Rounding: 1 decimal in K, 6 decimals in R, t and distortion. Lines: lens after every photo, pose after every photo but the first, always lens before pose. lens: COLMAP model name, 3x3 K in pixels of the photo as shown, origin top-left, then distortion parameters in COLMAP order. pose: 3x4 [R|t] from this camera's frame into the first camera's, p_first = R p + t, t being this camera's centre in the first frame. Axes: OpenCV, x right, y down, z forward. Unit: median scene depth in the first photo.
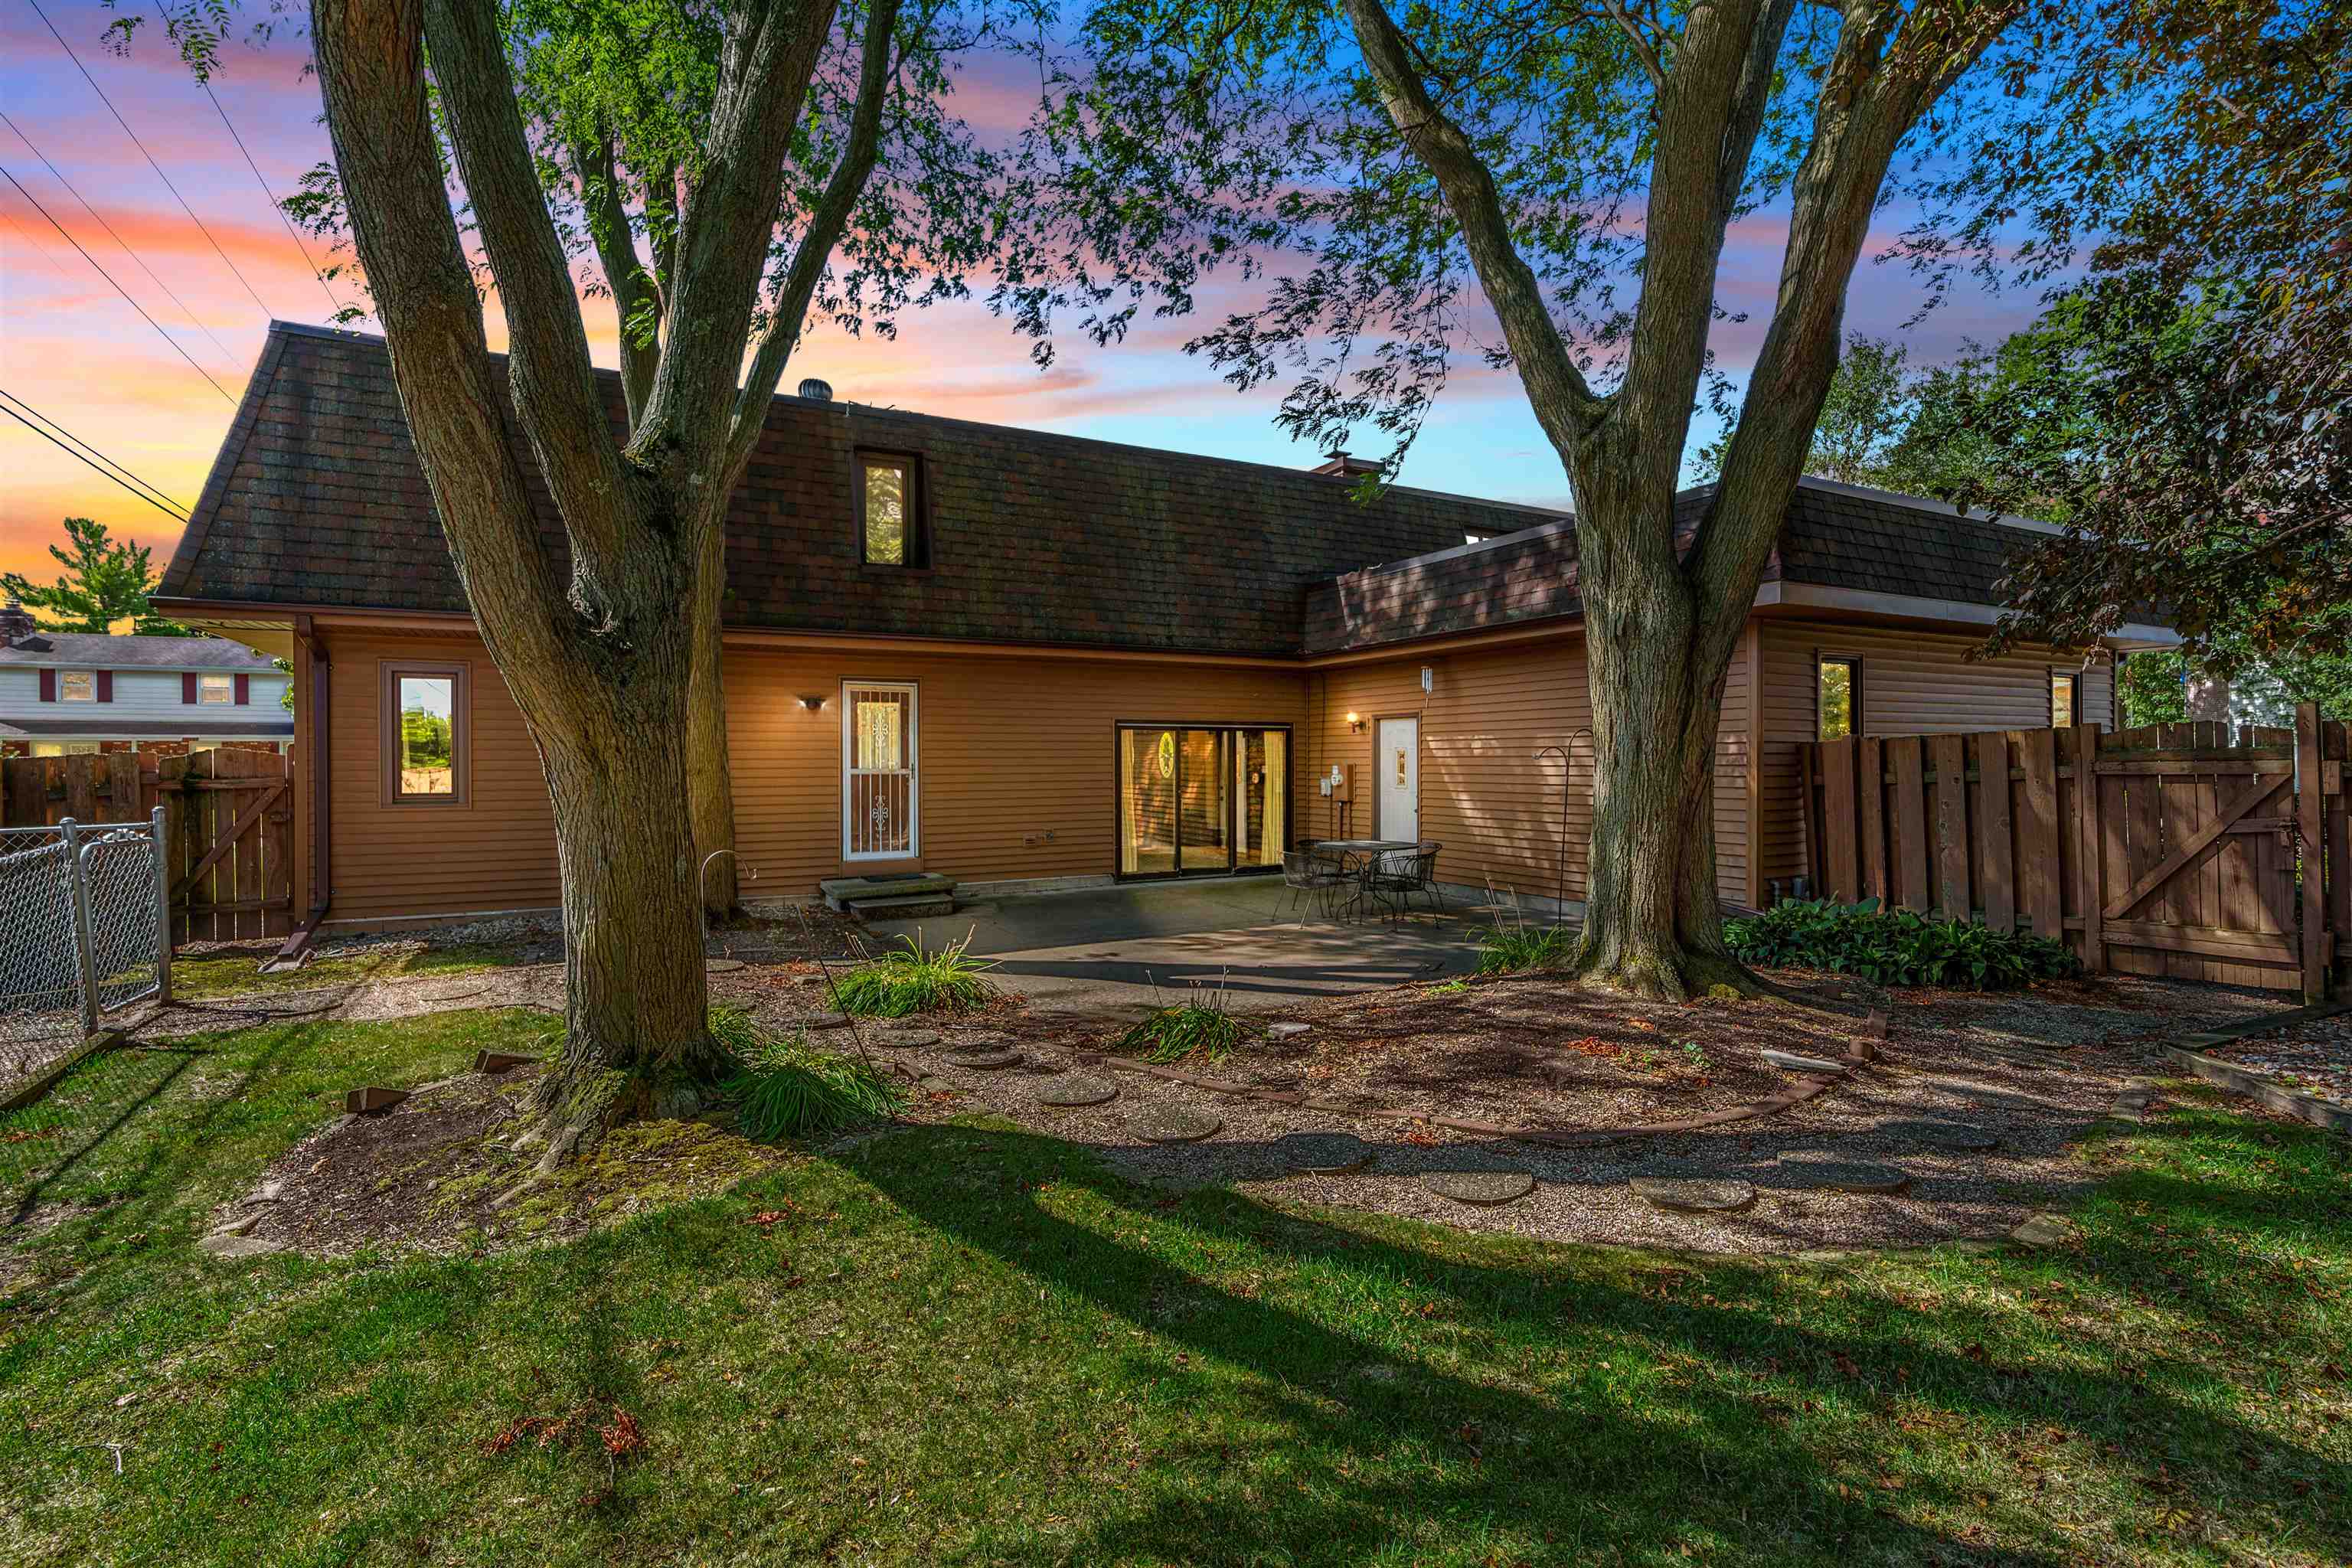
lens RADIAL K [[1068.1, 0, 1142.4], [0, 1068.1, 791.9], [0, 0, 1]] dist [-0.010776, 0.003526]
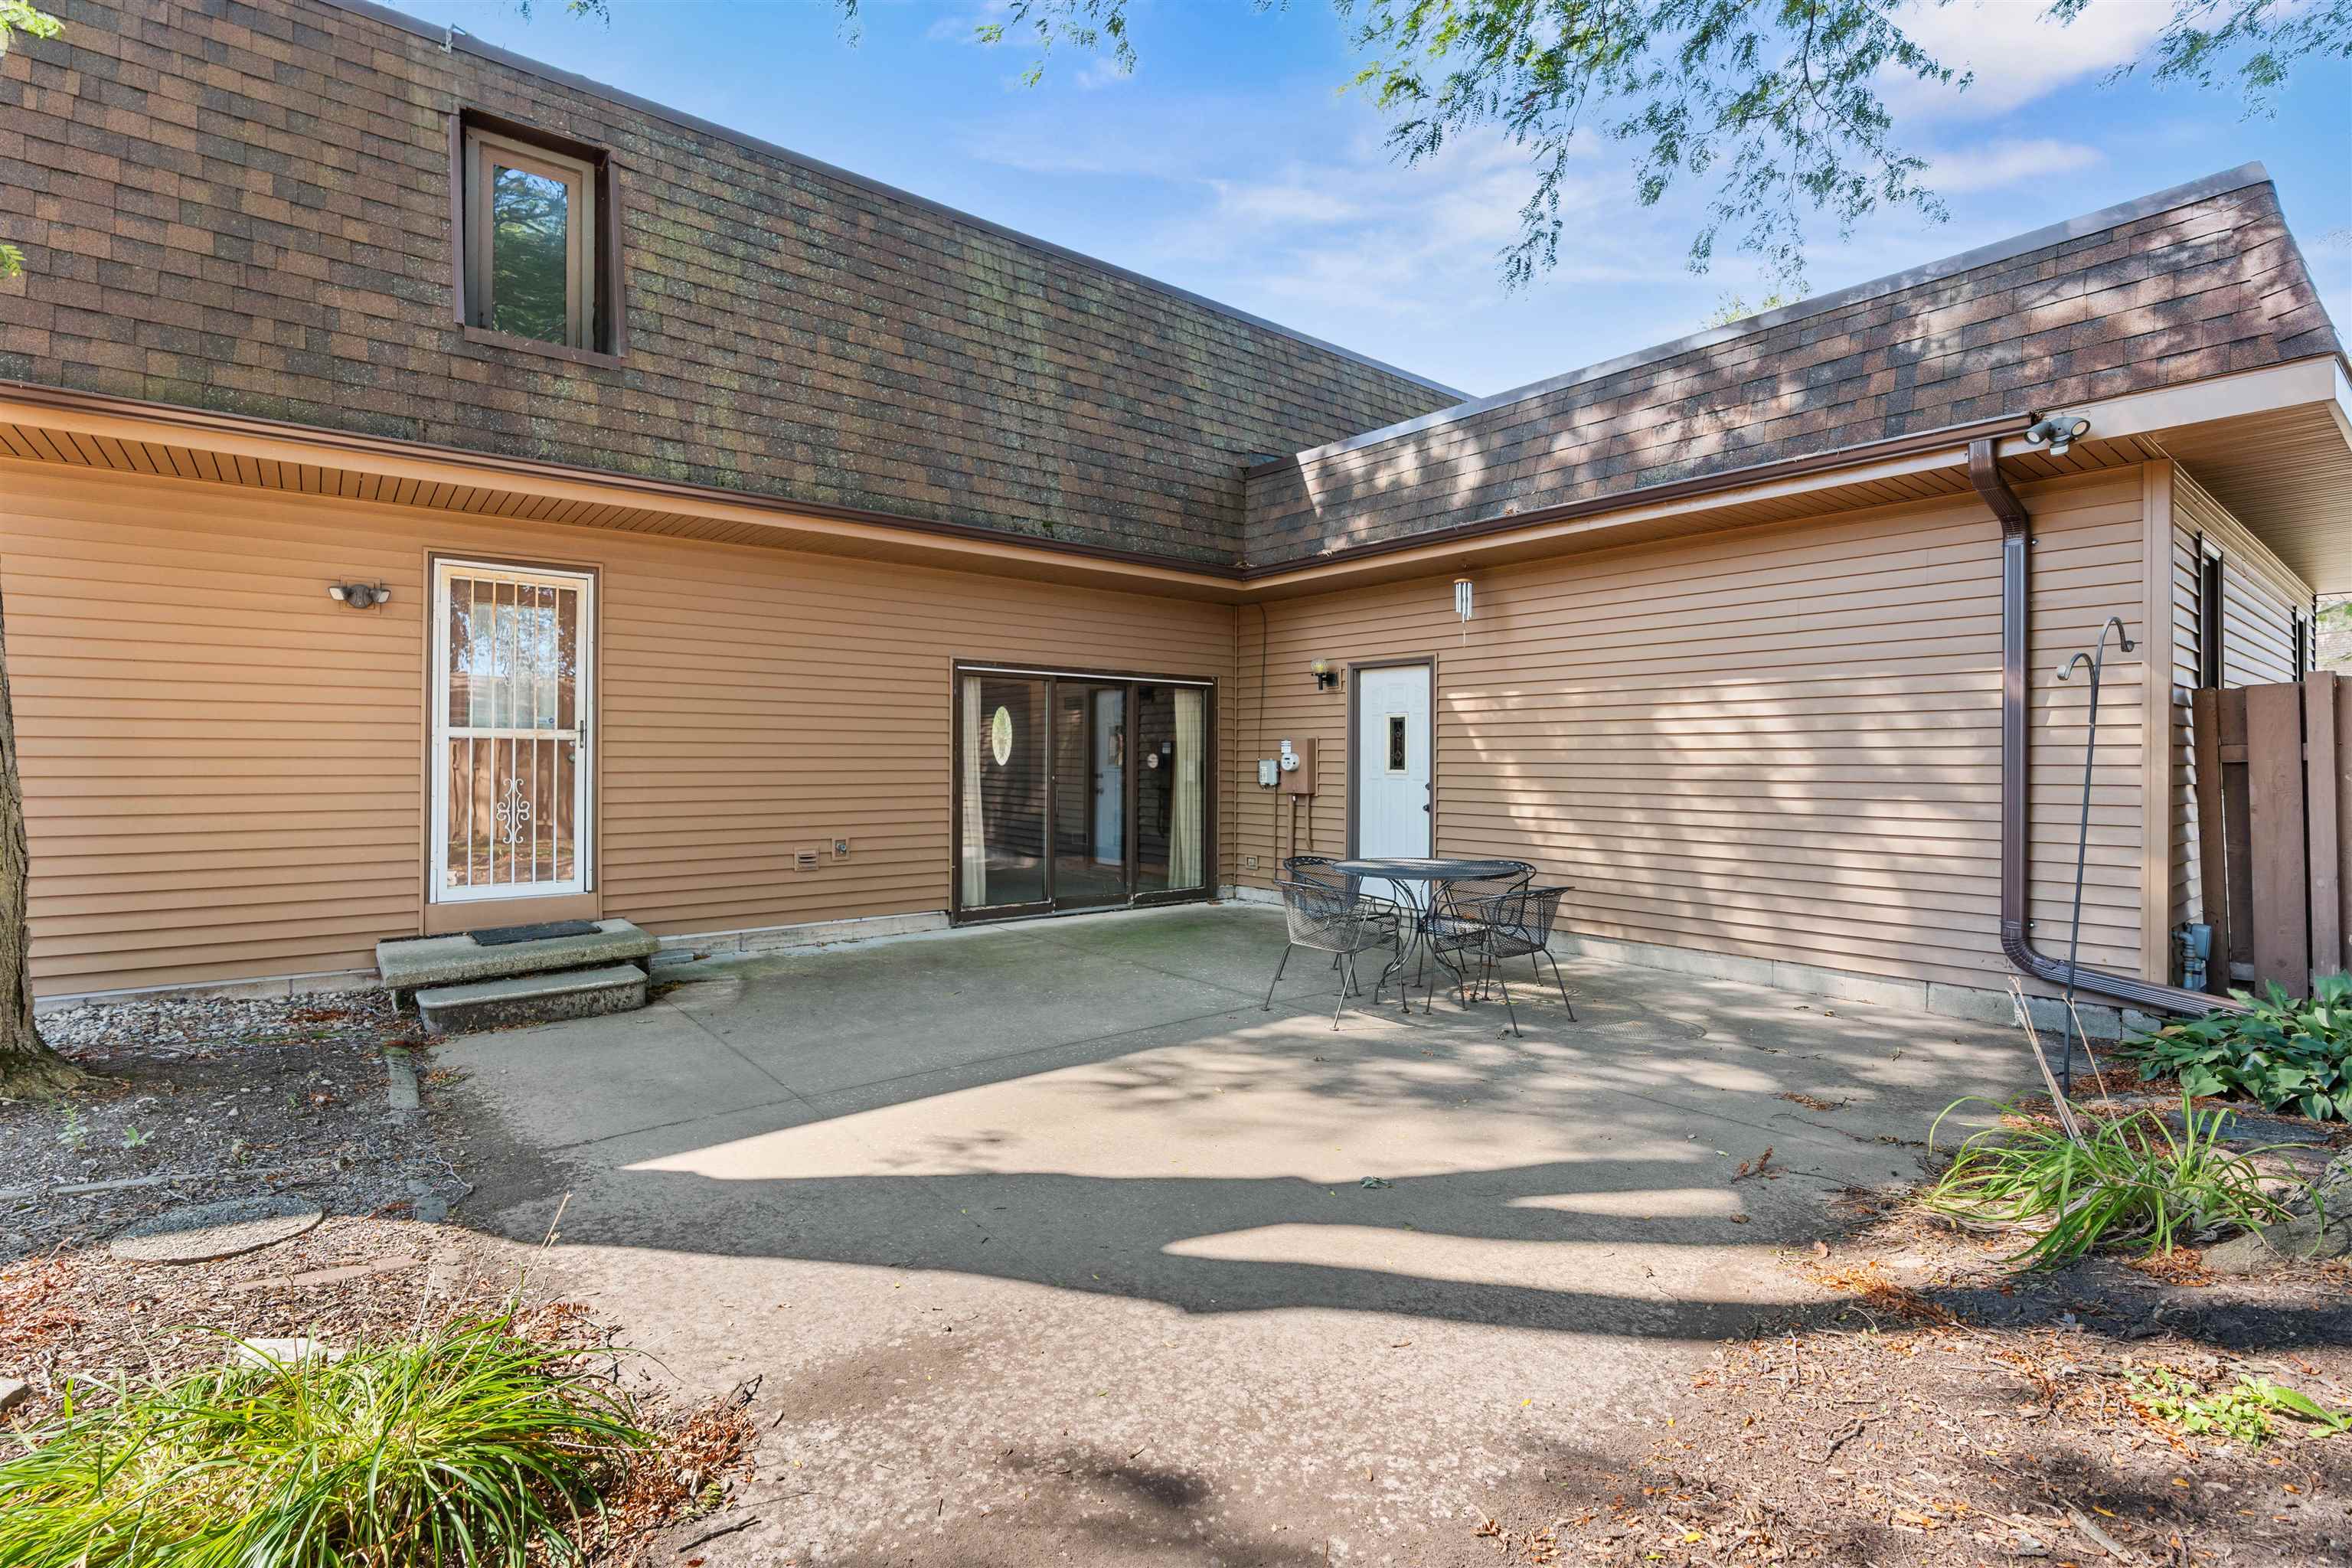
lens RADIAL K [[1068.1, 0, 1157.0], [0, 1068.1, 765.2], [0, 0, 1]] dist [-0.010776, 0.003526]
pose [[0.980660, 0.008176, 0.195547, -0.034112], [-0.003206, 0.999664, -0.025718, 0.009463], [-0.195692, 0.024593, 0.980357, 0.420955]]
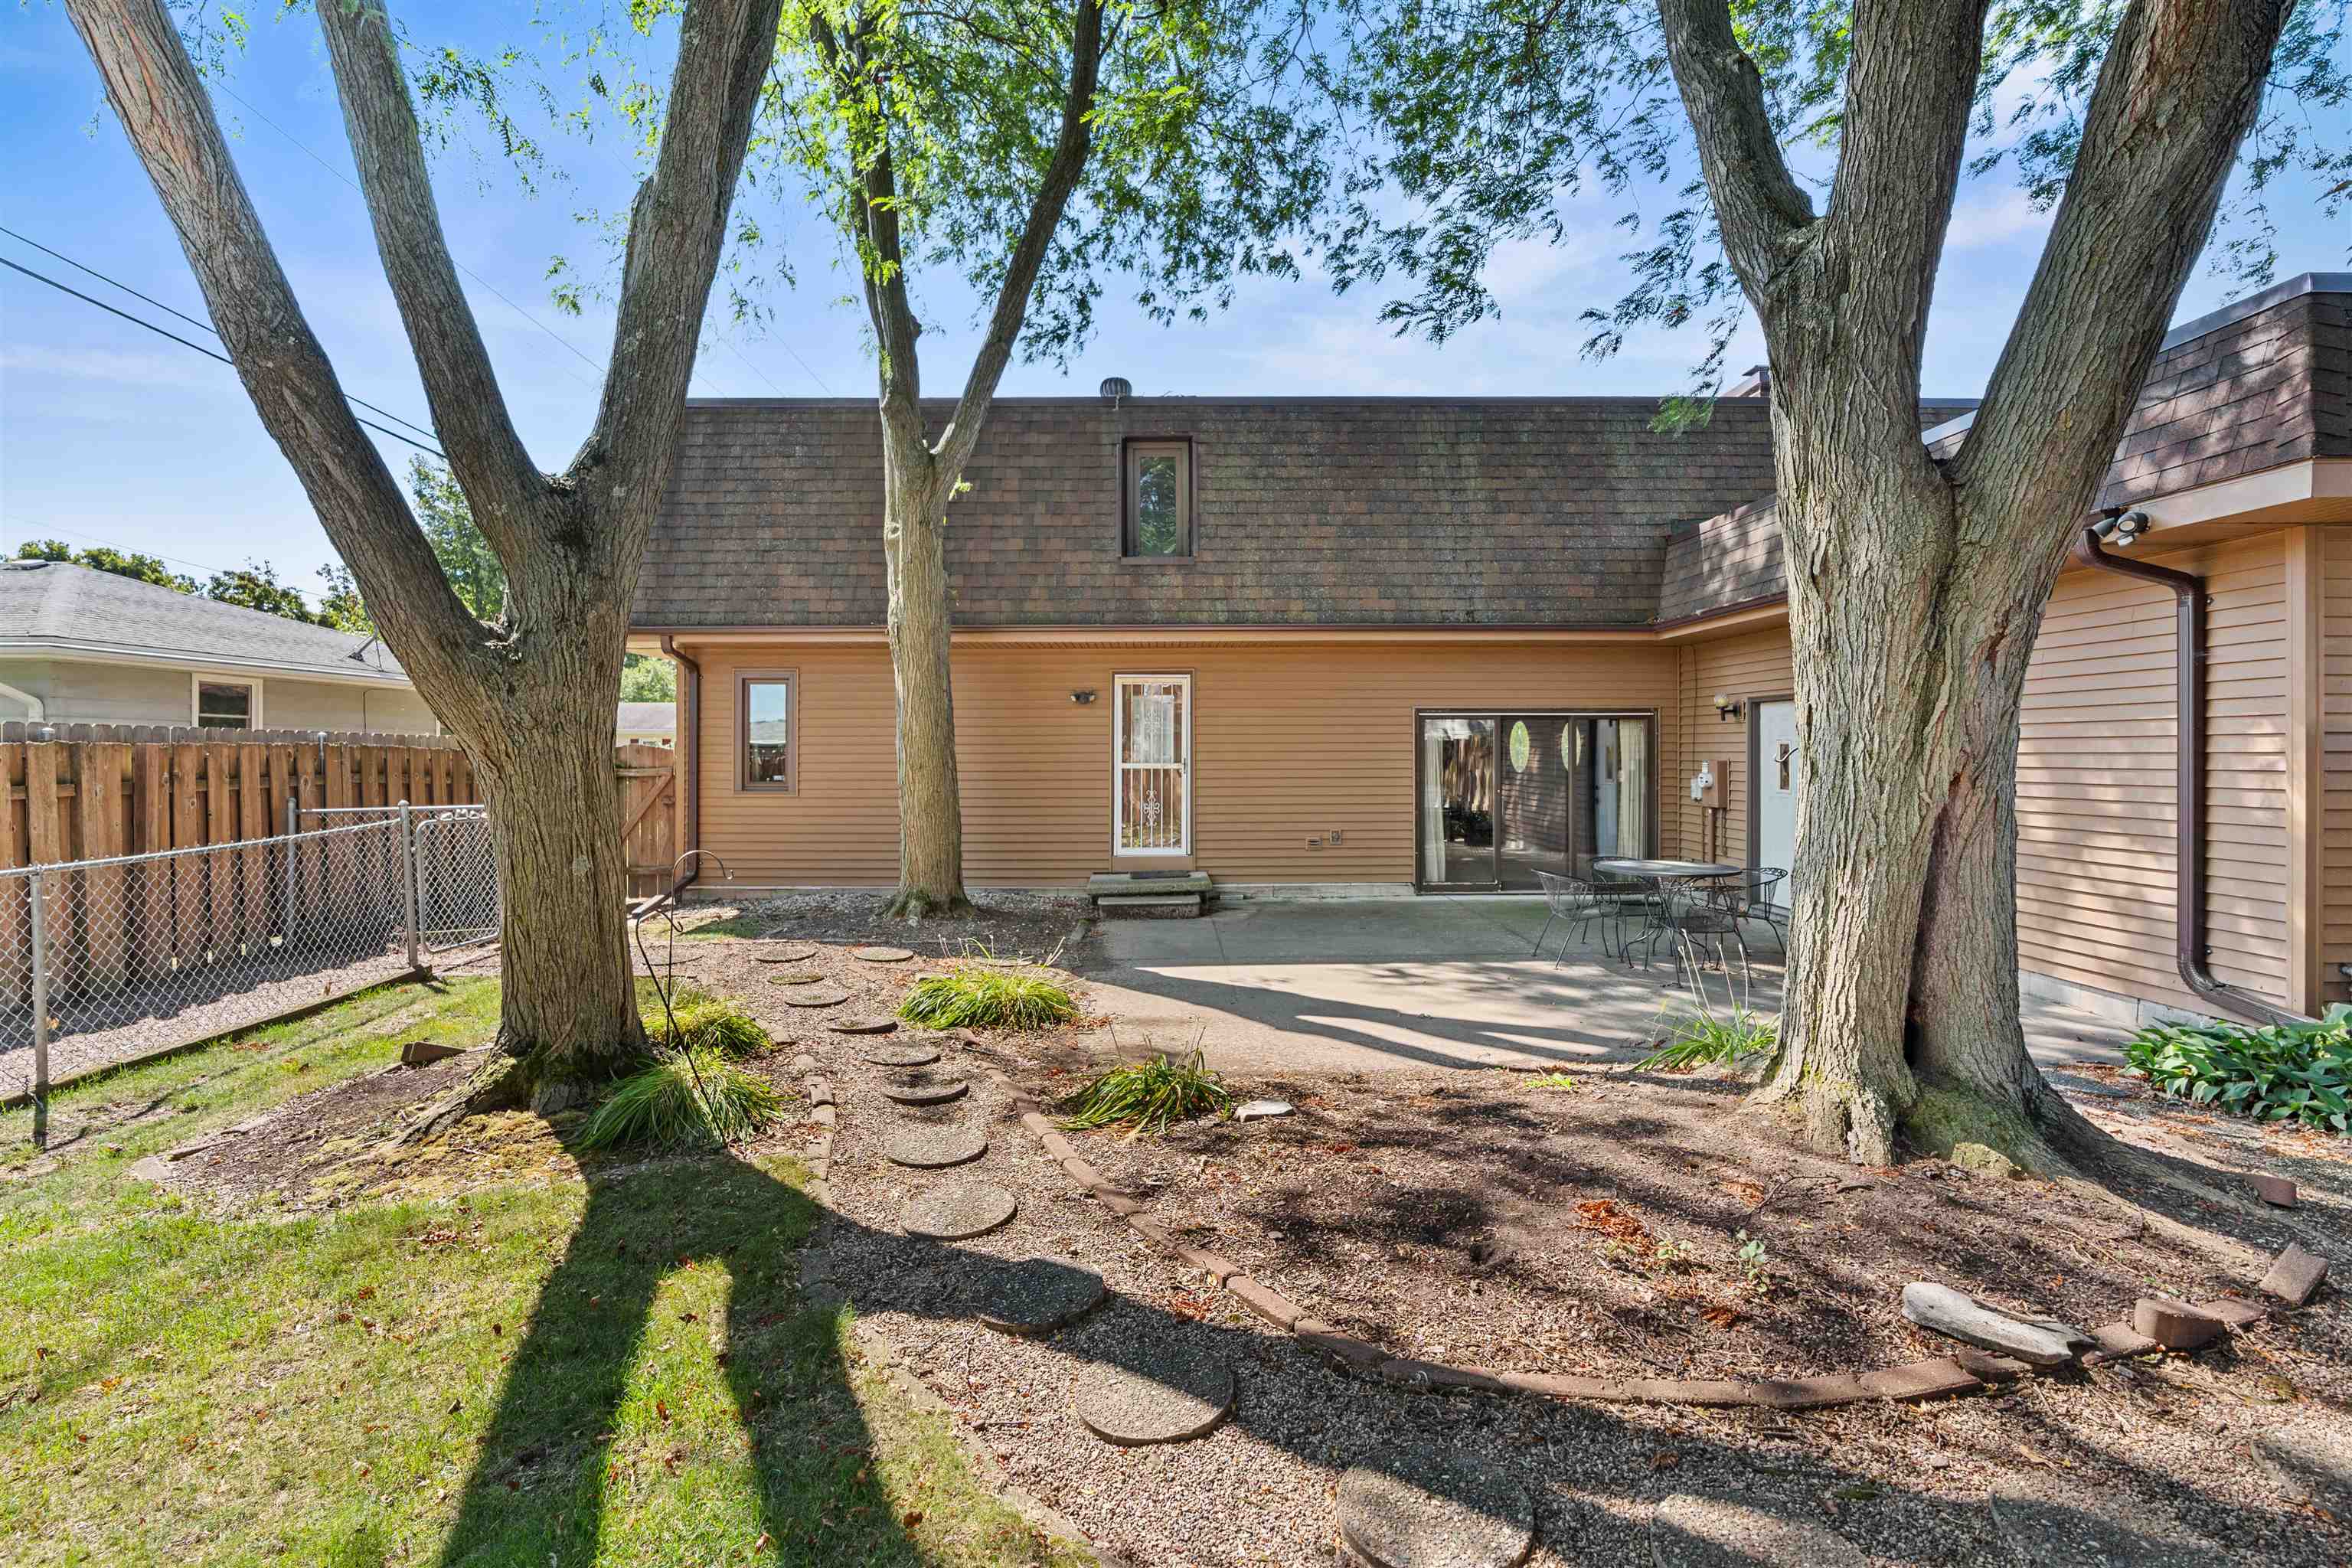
lens RADIAL K [[1068.1, 0, 1154.5], [0, 1068.1, 767.4], [0, 0, 1]] dist [-0.010776, 0.003526]
pose [[0.888957, 0.009373, -0.457895, 0.208832], [-0.014417, 0.999868, -0.007522, -0.010630], [0.457764, 0.013288, 0.888974, 0.131236]]
